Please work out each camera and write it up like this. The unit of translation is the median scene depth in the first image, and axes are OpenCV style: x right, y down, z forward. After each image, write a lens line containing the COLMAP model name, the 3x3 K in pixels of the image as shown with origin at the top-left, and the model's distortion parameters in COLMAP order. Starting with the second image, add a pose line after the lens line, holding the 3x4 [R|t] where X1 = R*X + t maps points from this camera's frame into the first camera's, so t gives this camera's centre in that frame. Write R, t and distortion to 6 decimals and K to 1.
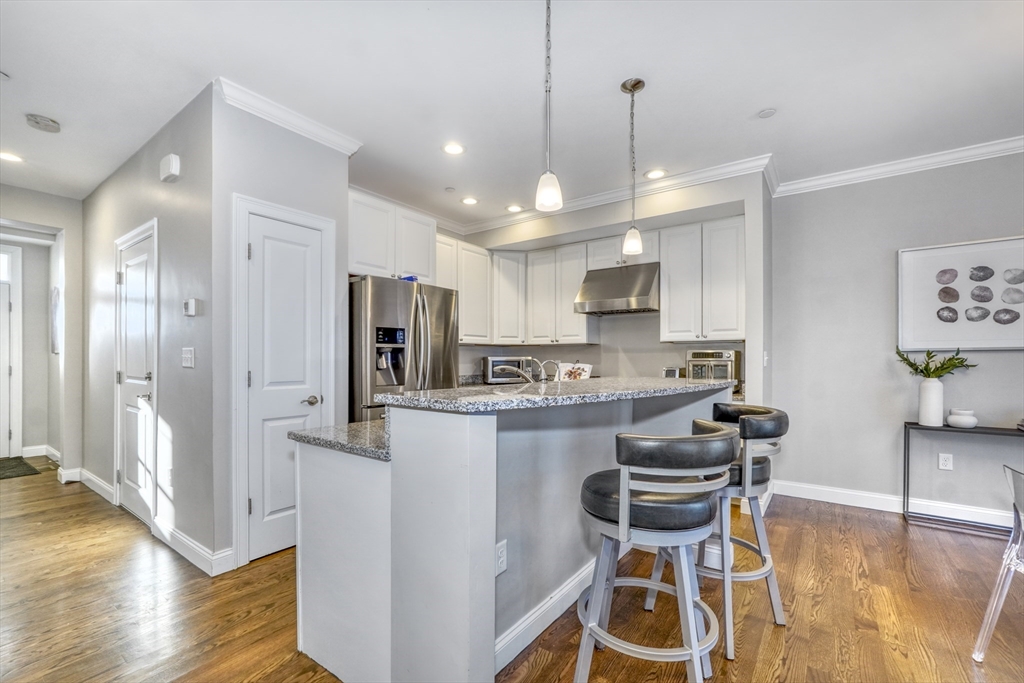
lens RADIAL K [[441.9, 0, 516.8], [0, 441.9, 357.7], [0, 0, 1]] dist [-0.001745, -0.000067]
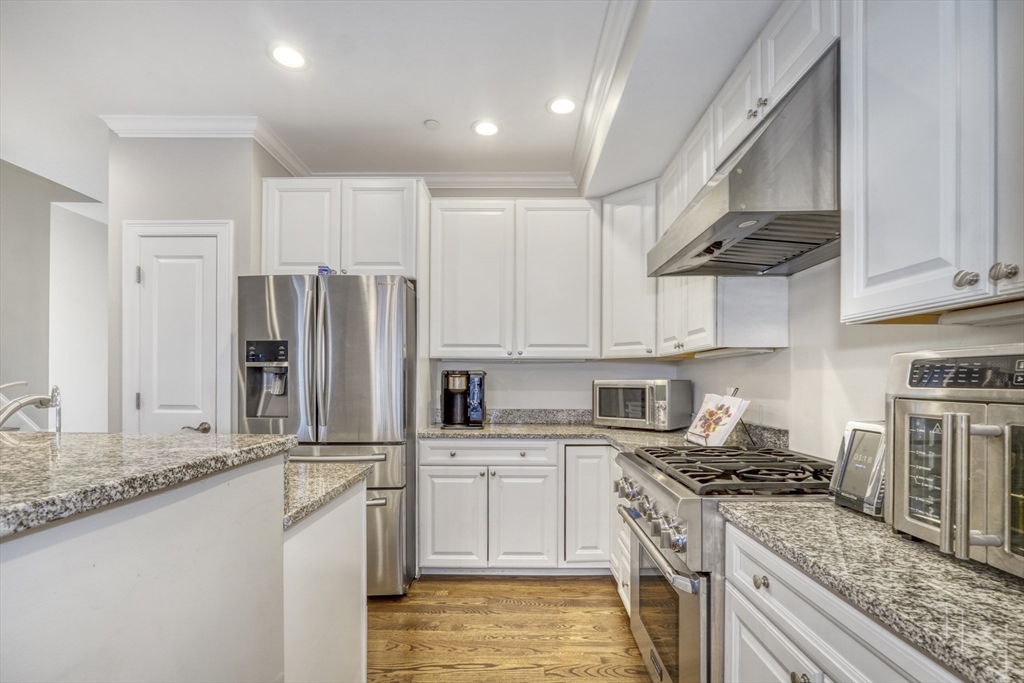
lens RADIAL K [[451.3, 0, 510.1], [0, 451.3, 380.6], [0, 0, 1]] dist [-0.000789, -0.000025]
pose [[0.567618, 0.002491, -0.823289, 0.565202], [-0.003337, 0.999994, 0.000725, -0.001241], [0.823286, 0.002335, 0.567623, 0.866750]]
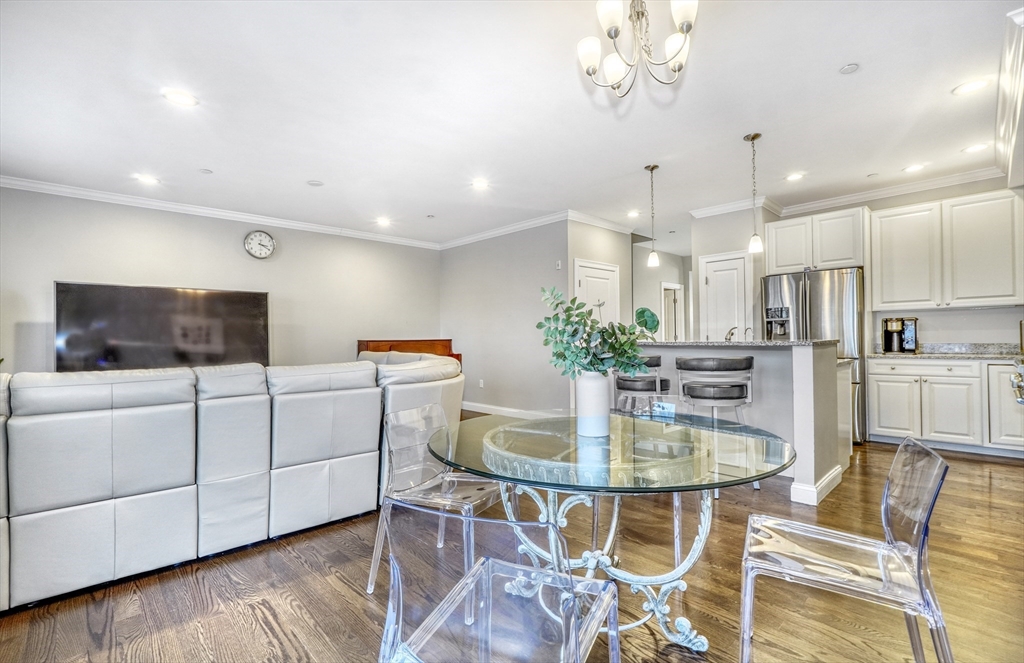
lens RADIAL K [[469.2, 0, 518.4], [0, 469.2, 340.5], [0, 0, 1]] dist [-0.001236, -0.000580]
pose [[-0.158295, 0.002408, -0.987389, 1.427789], [0.017732, 0.999843, -0.000405, 0.030610], [0.987233, -0.017572, -0.158313, 0.344163]]
